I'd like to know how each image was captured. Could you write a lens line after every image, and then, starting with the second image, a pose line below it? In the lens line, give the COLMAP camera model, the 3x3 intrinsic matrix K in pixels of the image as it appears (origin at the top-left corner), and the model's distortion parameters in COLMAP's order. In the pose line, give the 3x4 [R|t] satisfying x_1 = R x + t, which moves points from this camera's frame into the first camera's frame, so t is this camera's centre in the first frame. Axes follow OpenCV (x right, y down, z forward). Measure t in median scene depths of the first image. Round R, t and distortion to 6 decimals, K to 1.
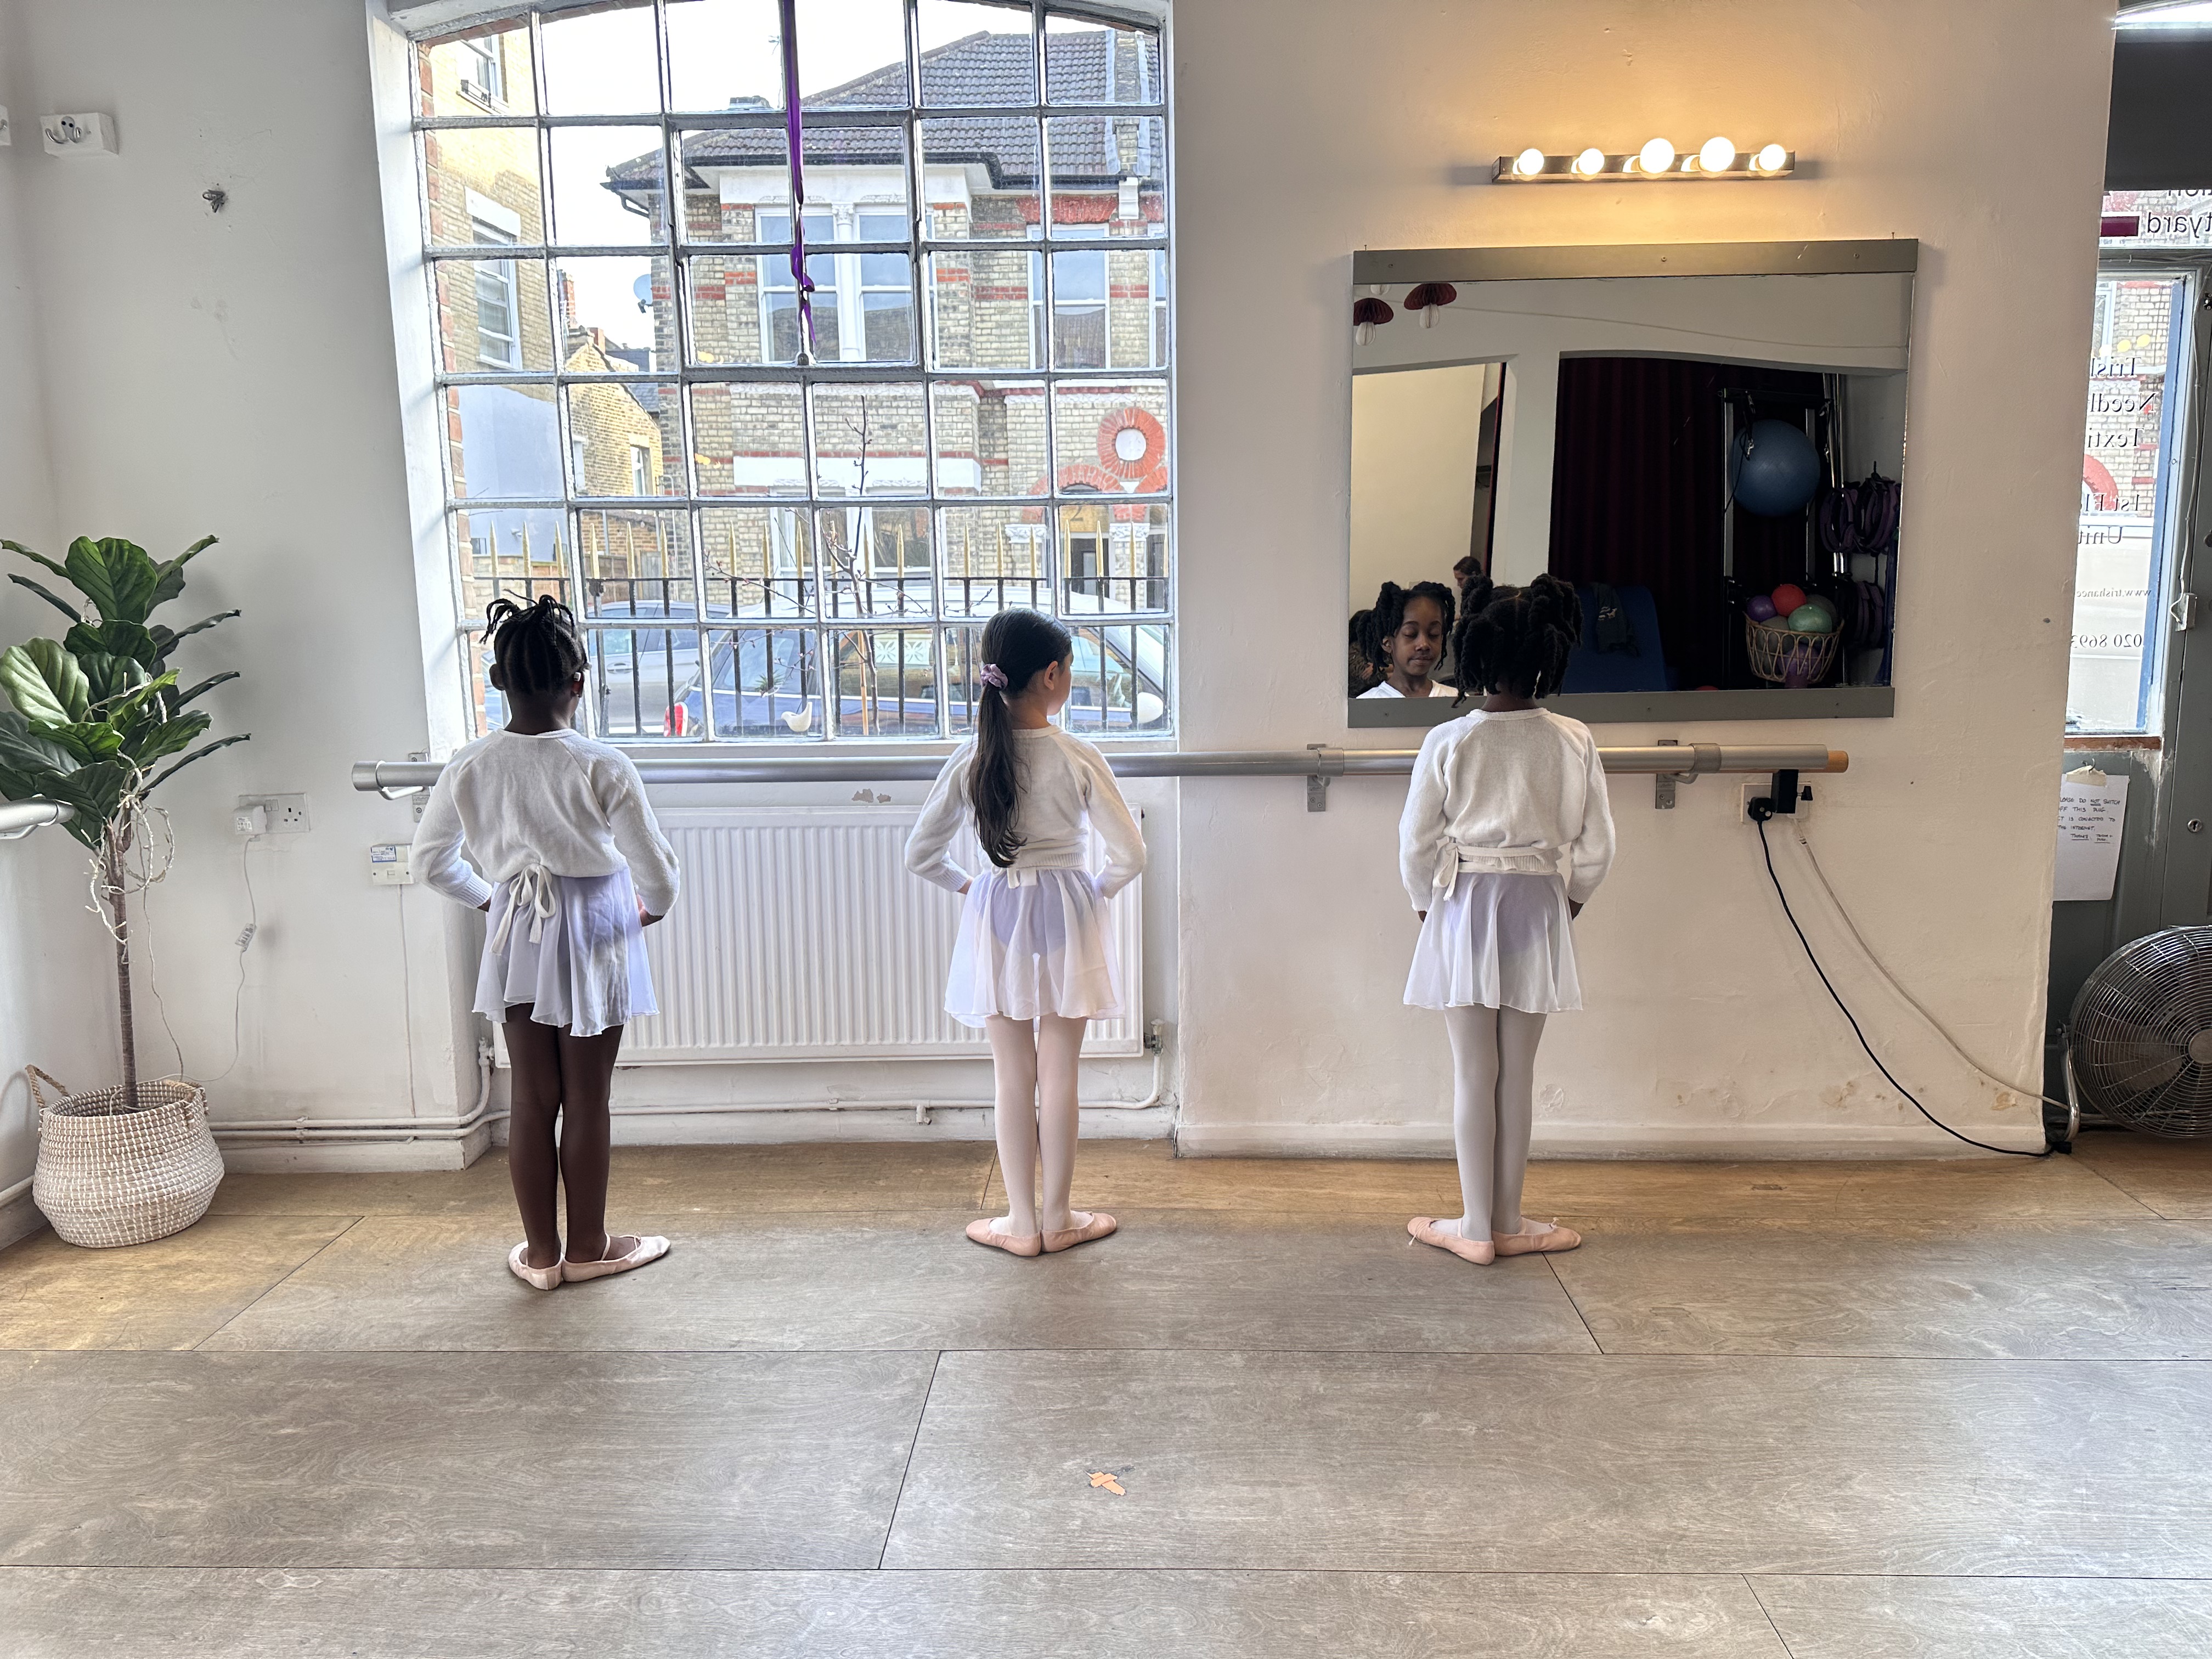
lens RADIAL K [[1543.1, 0, 1089.6], [0, 1543.1, 830.2], [0, 0, 1]] dist [0.052630, -0.060877]
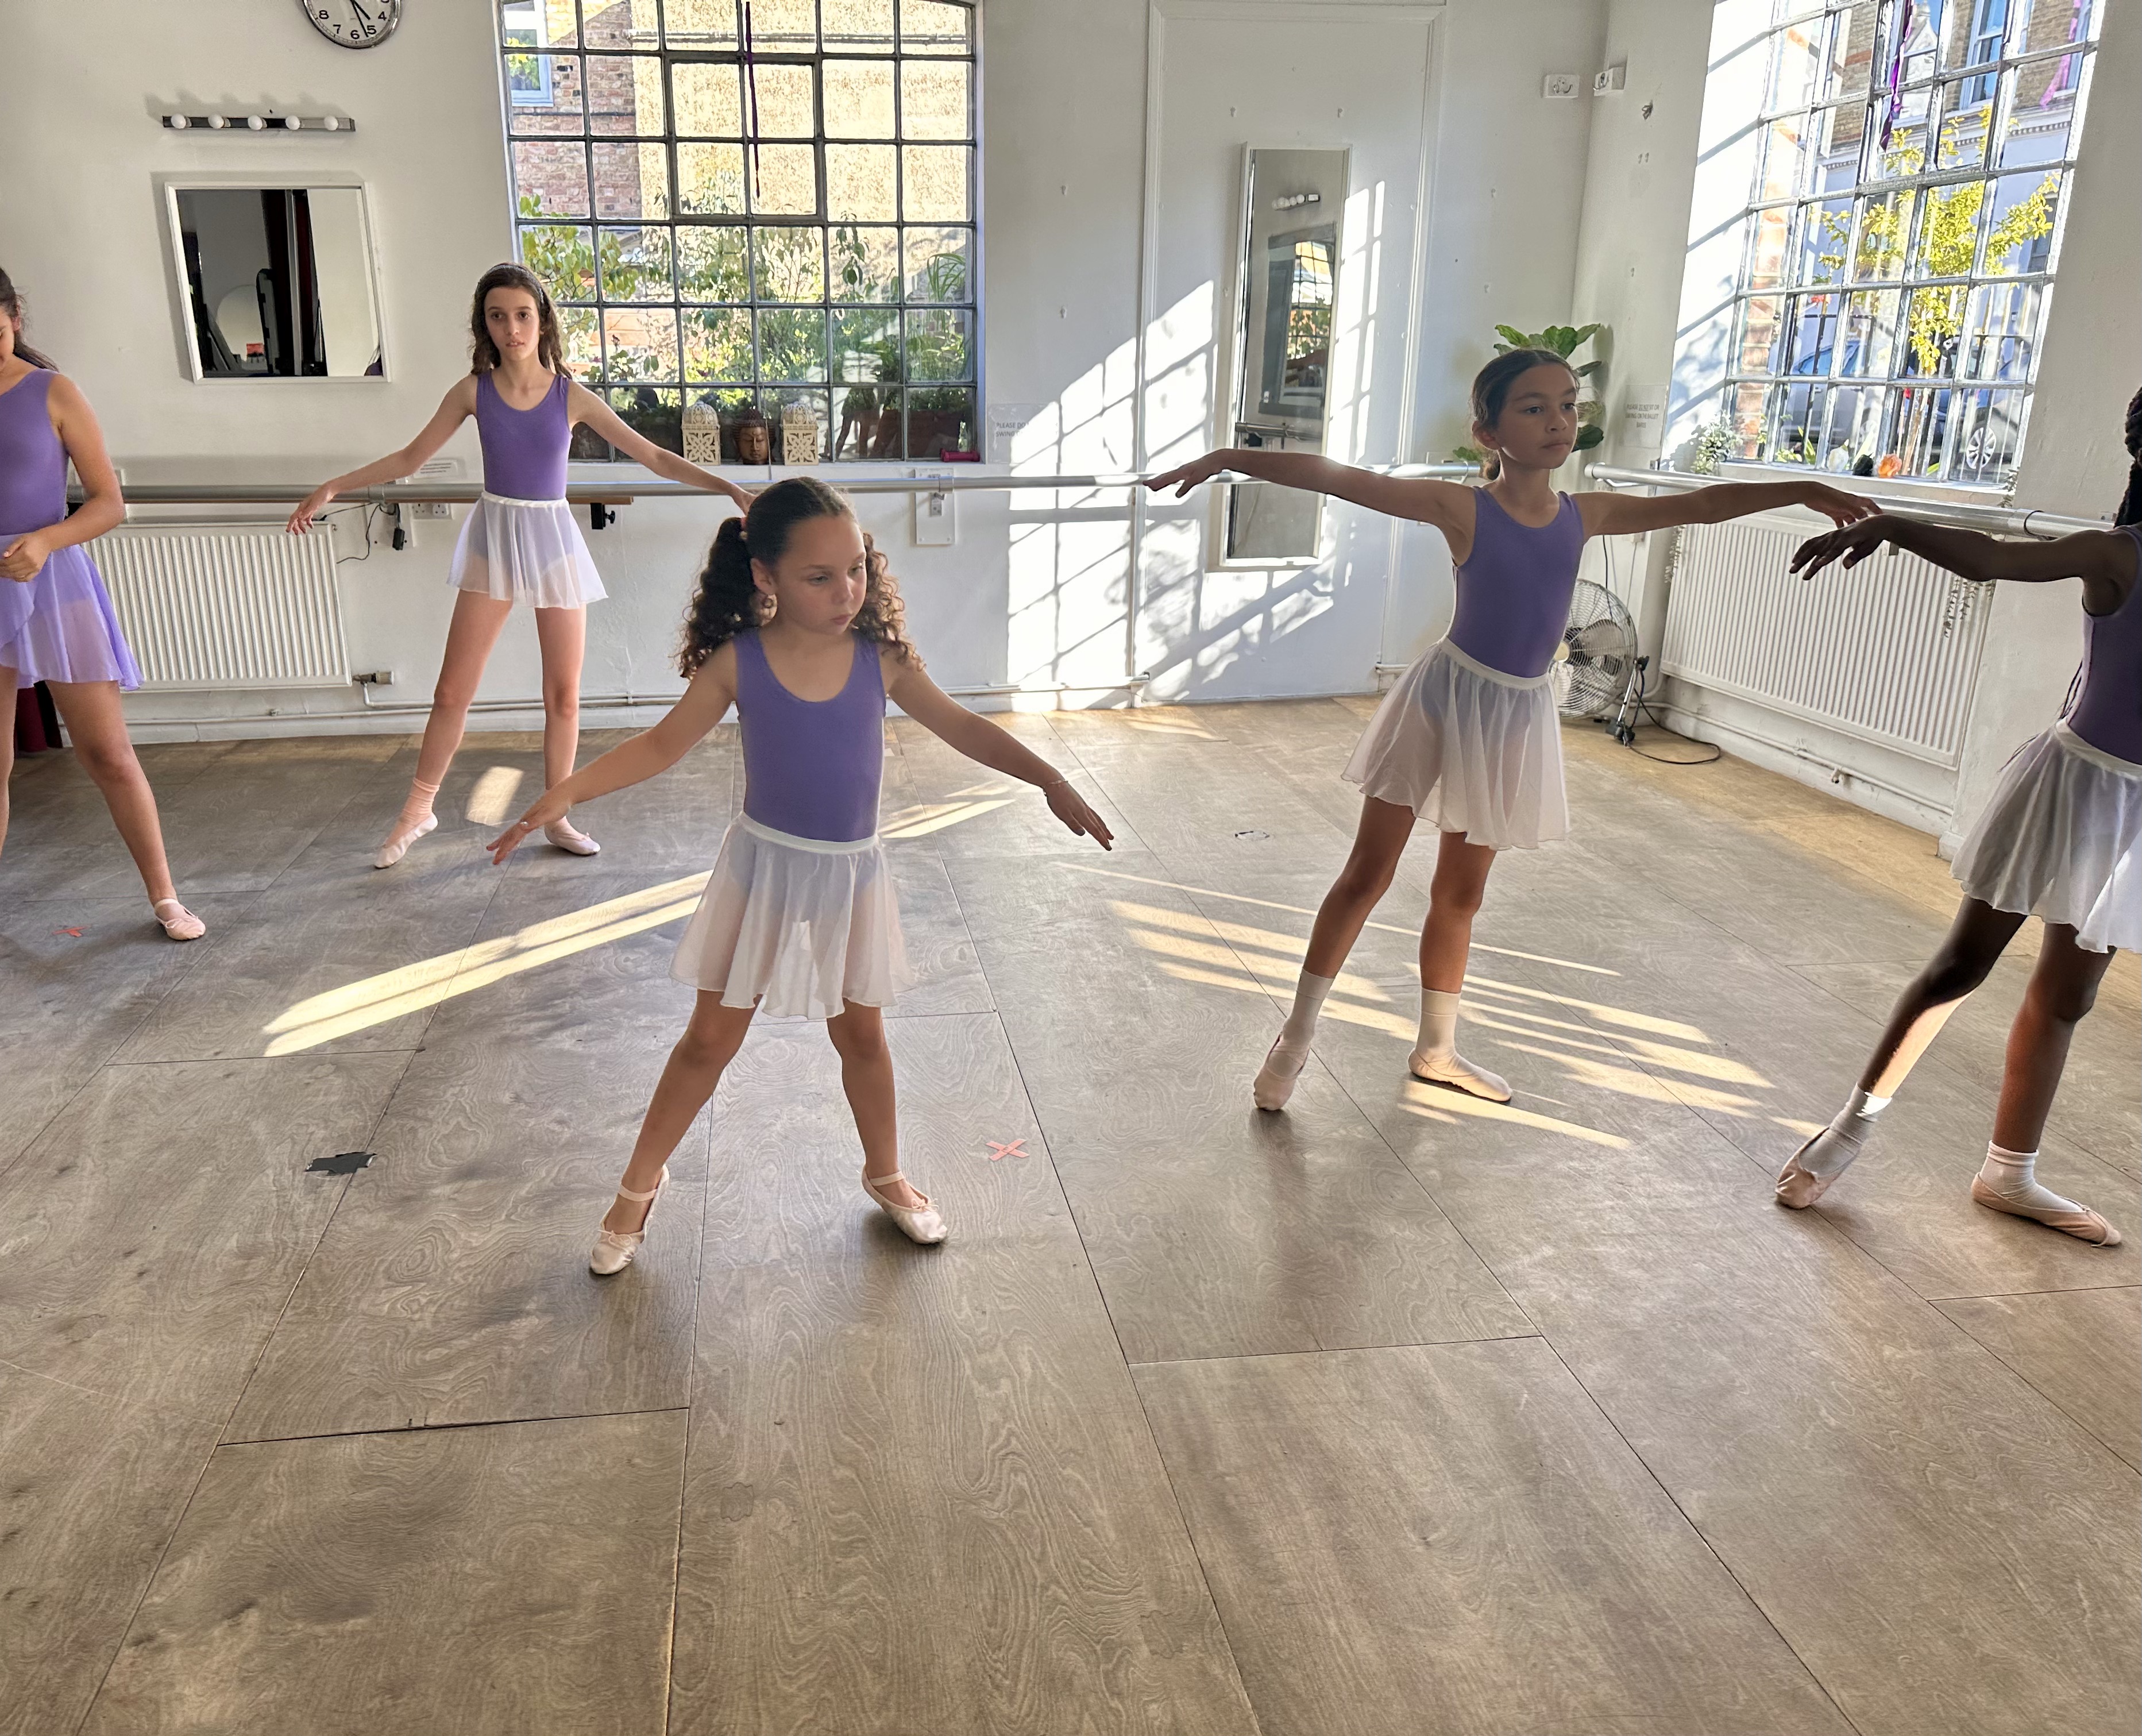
lens RADIAL K [[1629.8, 0, 969.1], [0, 1629.8, 879.5], [0, 0, 1]] dist [0.026840, -0.028911]
pose [[0.145388, 0.312793, -0.938628, 1.154833], [-0.139525, 0.945709, 0.293542, -0.037270], [0.979487, 0.088284, 0.181137, 0.038210]]
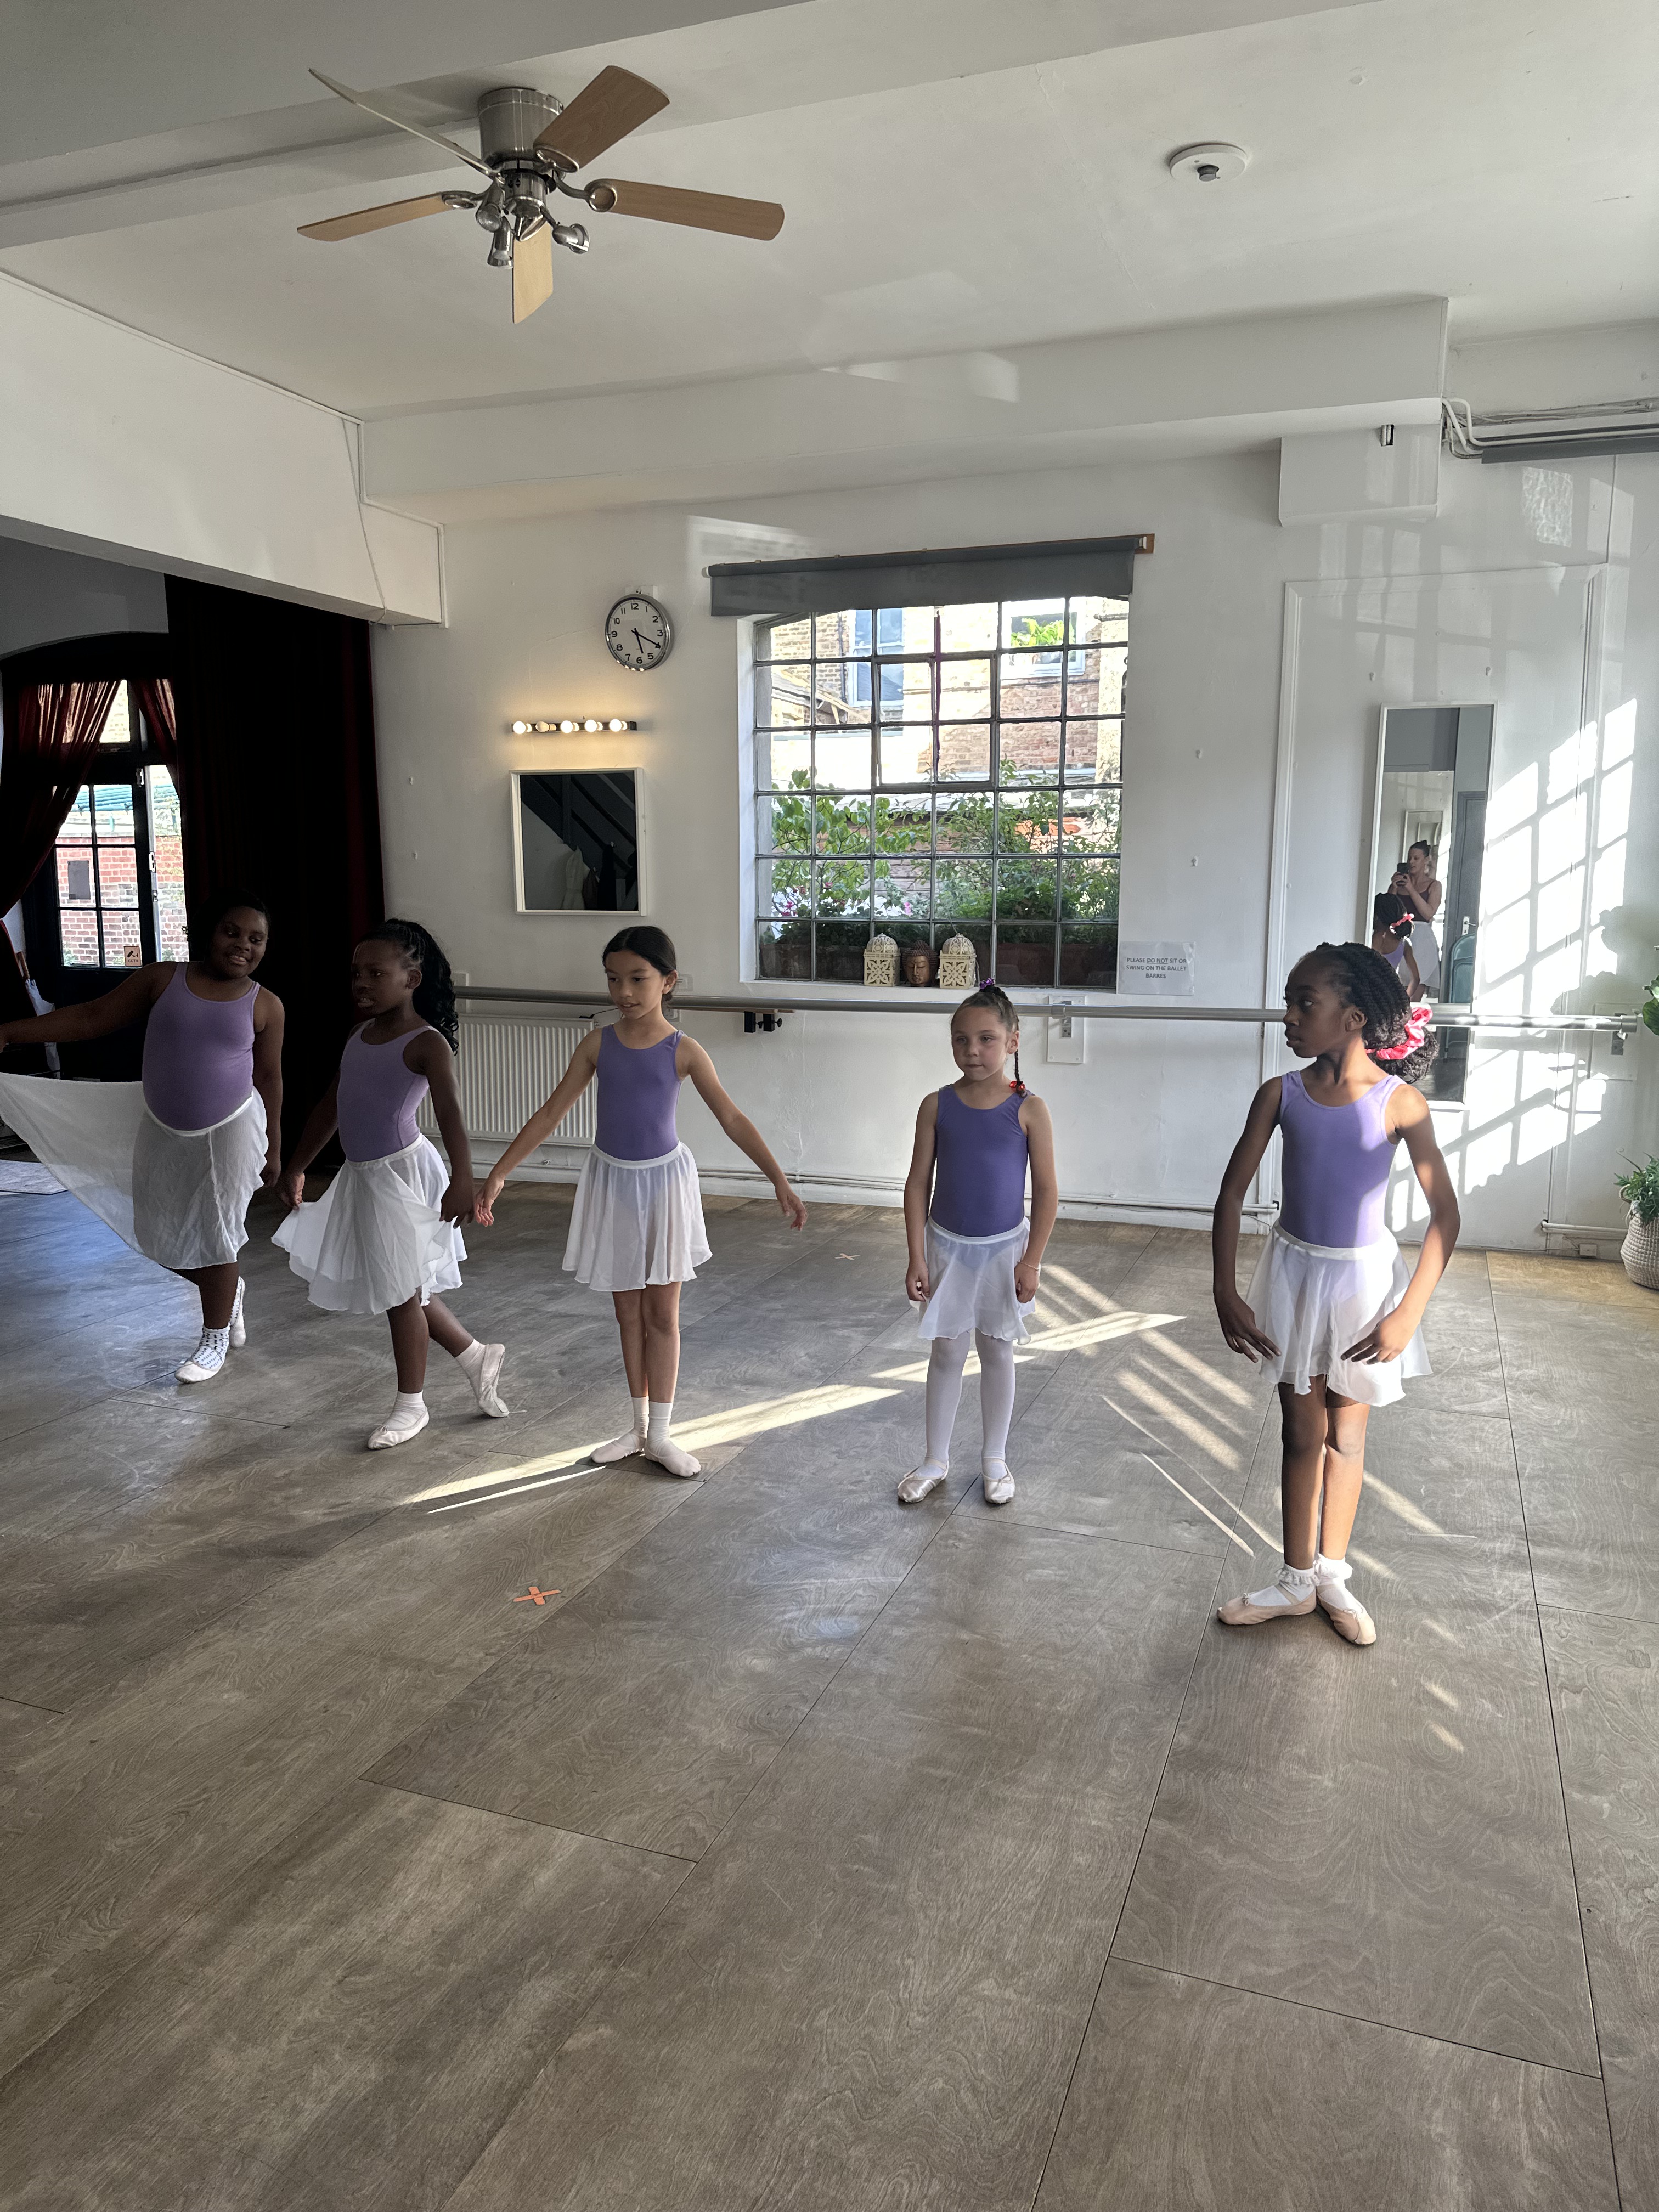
lens RADIAL K [[1543.1, 0, 841.4], [0, 1543.1, 1103.8], [0, 0, 1]] dist [0.052630, -0.060877]
pose [[-0.329899, 0.150053, -0.932014, 1.161773], [-0.134763, 0.969689, 0.203820, -0.148745], [0.934348, 0.192841, -0.299678, 0.598954]]
